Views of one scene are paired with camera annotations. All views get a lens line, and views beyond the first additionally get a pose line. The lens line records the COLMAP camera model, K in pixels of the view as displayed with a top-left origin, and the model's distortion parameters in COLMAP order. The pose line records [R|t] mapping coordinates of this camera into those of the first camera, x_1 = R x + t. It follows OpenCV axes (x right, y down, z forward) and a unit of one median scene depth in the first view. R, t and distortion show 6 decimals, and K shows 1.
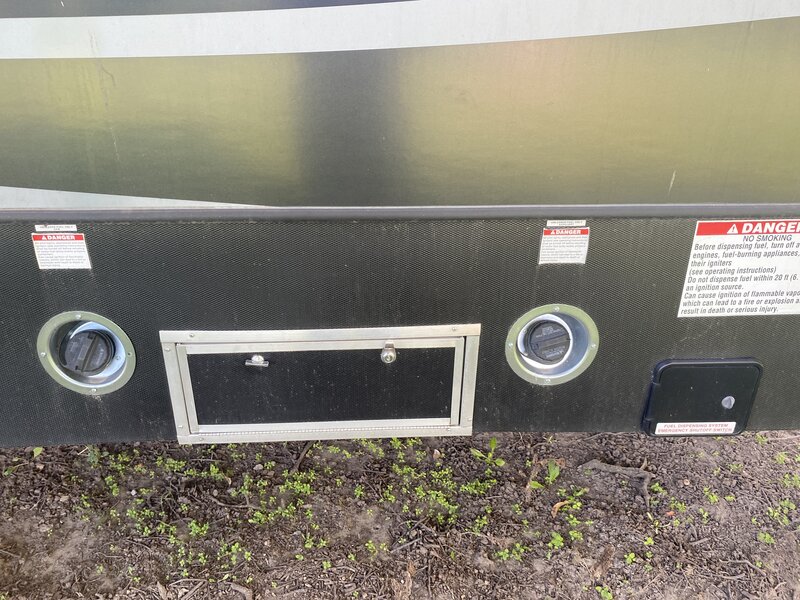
lens RADIAL K [[613.9, 0, 398.8], [0, 613.9, 298.8], [0, 0, 1]] dist [0.009066, 0.002188]
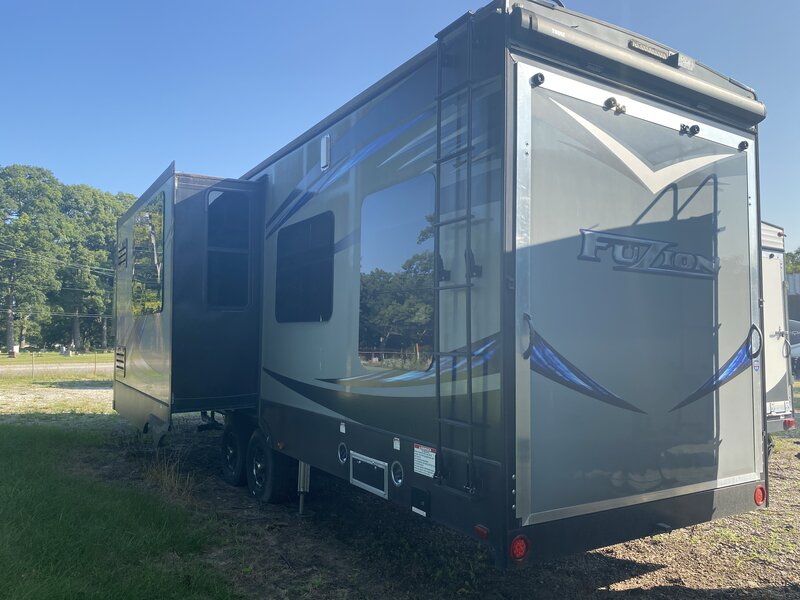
lens RADIAL K [[613.9, 0, 399.5], [0, 613.9, 300.4], [0, 0, 1]] dist [0.009066, 0.002188]
pose [[0.495748, -0.042687, -0.867417, 3.641571], [-0.389581, 0.881729, -0.266046, 0.139902], [0.776183, 0.469821, 0.420485, -1.092681]]
